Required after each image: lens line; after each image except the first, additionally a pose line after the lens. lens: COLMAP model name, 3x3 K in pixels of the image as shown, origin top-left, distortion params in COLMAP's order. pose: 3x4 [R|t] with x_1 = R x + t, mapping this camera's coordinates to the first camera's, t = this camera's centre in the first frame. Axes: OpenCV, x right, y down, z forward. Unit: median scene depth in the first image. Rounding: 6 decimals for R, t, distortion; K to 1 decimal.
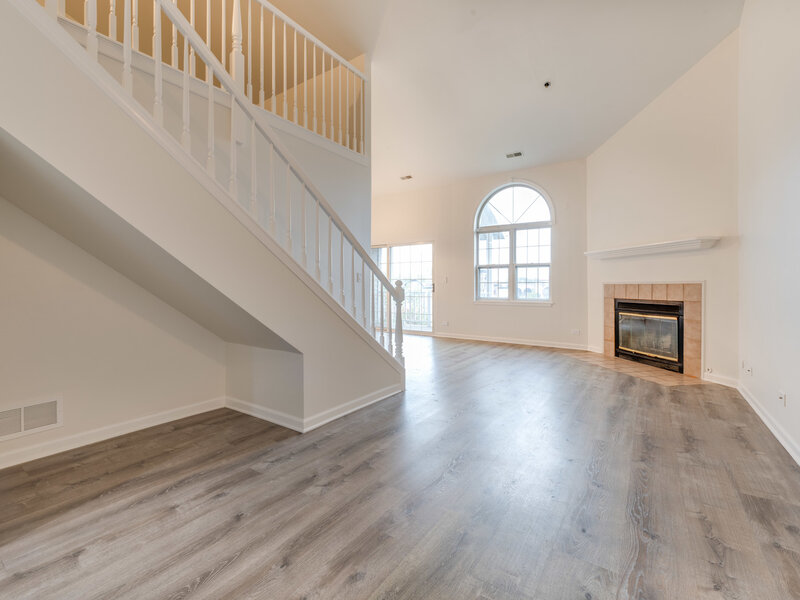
lens RADIAL K [[355.9, 0, 402.6], [0, 355.9, 285.3], [0, 0, 1]] dist [0.008887, -0.001295]
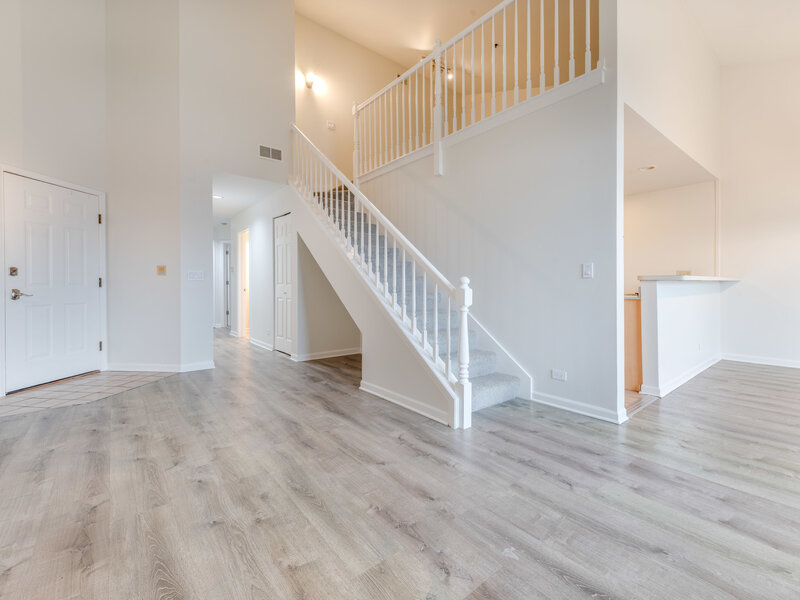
lens RADIAL K [[355.9, 0, 402.6], [0, 355.9, 285.3], [0, 0, 1]] dist [0.008887, -0.001295]
pose [[-0.278169, -0.002568, -0.960529, 0.503323], [0.004502, 0.999982, -0.003977, 0.004938], [0.960522, -0.005430, -0.278152, 0.759698]]
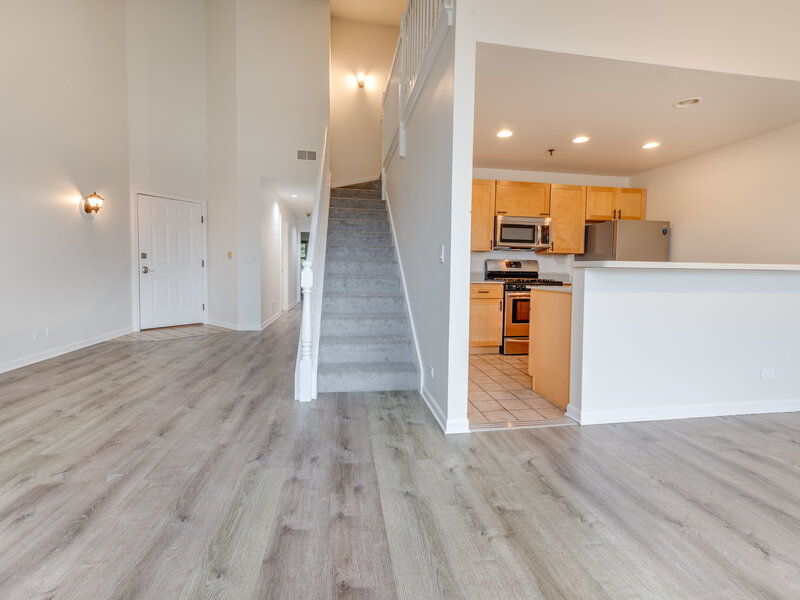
lens RADIAL K [[355.9, 0, 402.6], [0, 355.9, 285.3], [0, 0, 1]] dist [0.008887, -0.001295]
pose [[-0.715013, 0.015322, -0.698944, 0.264558], [-0.018183, 0.999014, 0.040502, 0.004490], [0.698875, 0.041669, -0.714029, 1.183721]]
